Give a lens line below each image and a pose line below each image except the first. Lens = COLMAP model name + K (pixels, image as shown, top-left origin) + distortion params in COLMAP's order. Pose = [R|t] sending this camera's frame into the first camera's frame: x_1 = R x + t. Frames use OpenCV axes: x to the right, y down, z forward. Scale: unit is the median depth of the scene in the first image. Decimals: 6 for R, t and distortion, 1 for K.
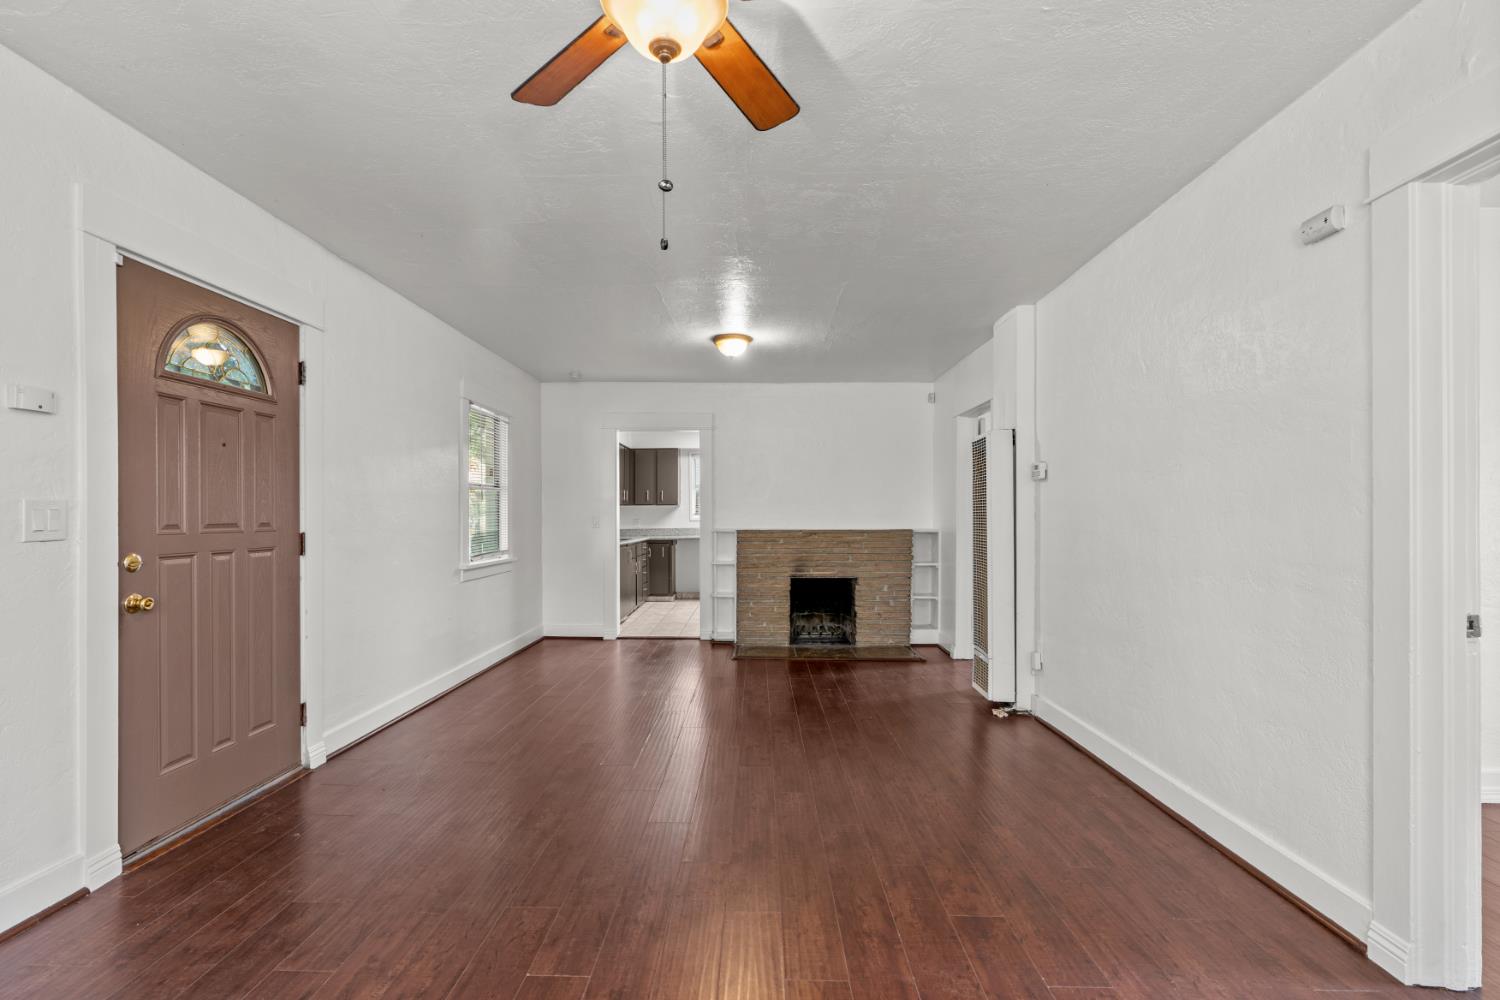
lens RADIAL K [[664.2, 0, 752.5], [0, 664.2, 518.8], [0, 0, 1]] dist [-0.011039, 0.003804]
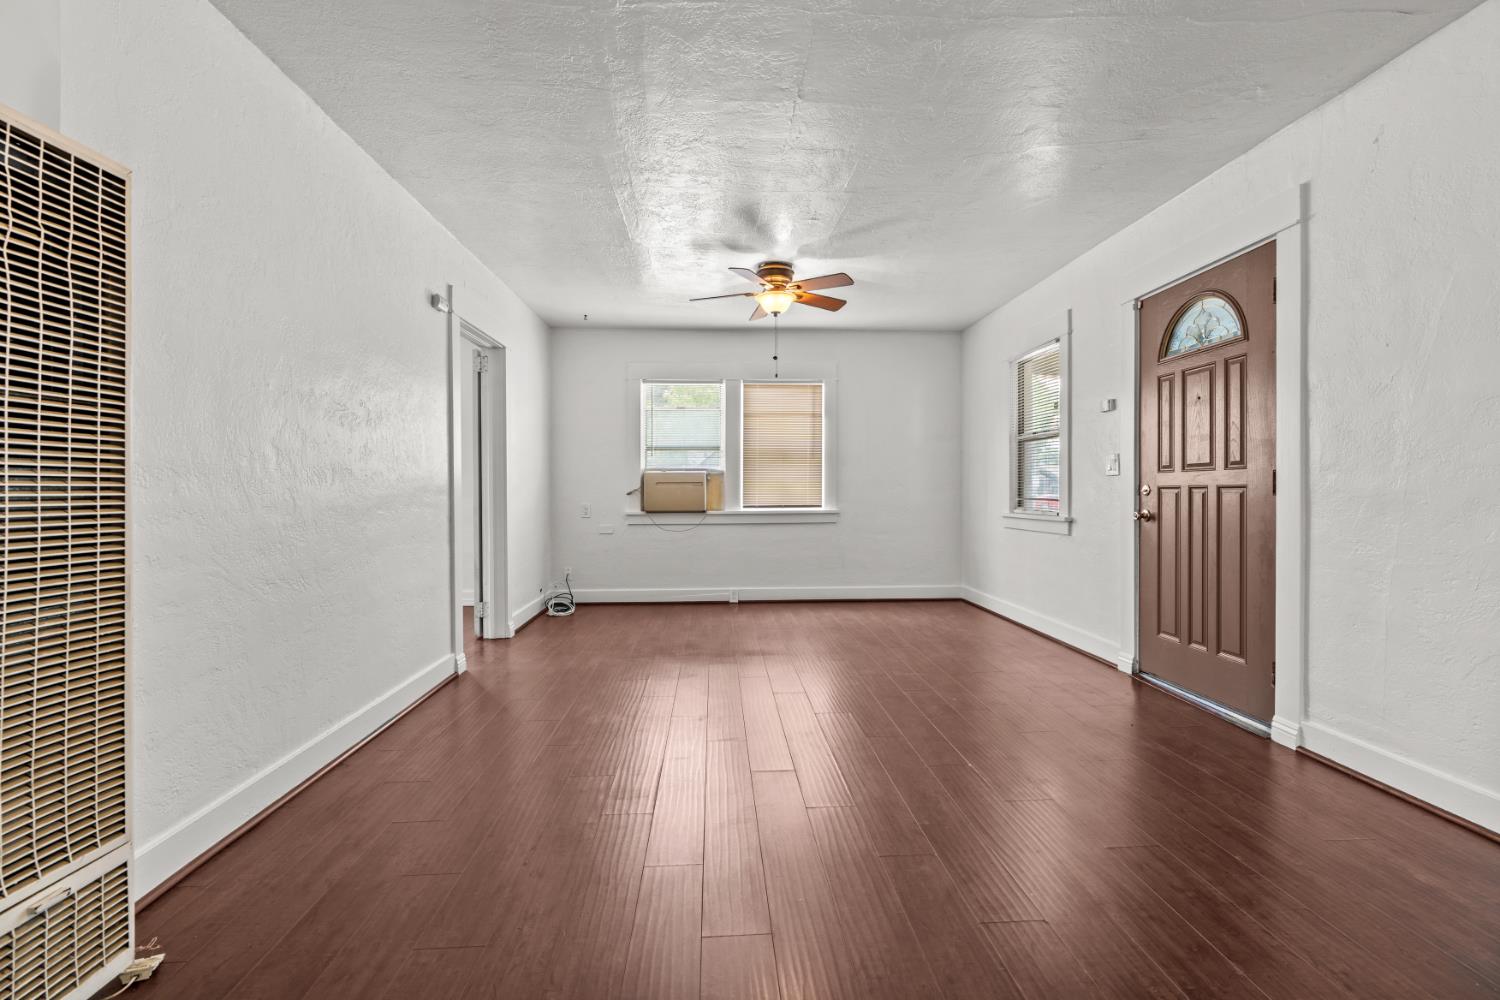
lens RADIAL K [[664.2, 0, 719.9], [0, 664.2, 492.3], [0, 0, 1]] dist [-0.011039, 0.003804]
pose [[-0.999564, 0.002402, -0.029438, 0.045720], [0.002276, 0.999988, 0.004320, 0.021642], [0.029448, 0.004252, -0.999557, 0.917359]]
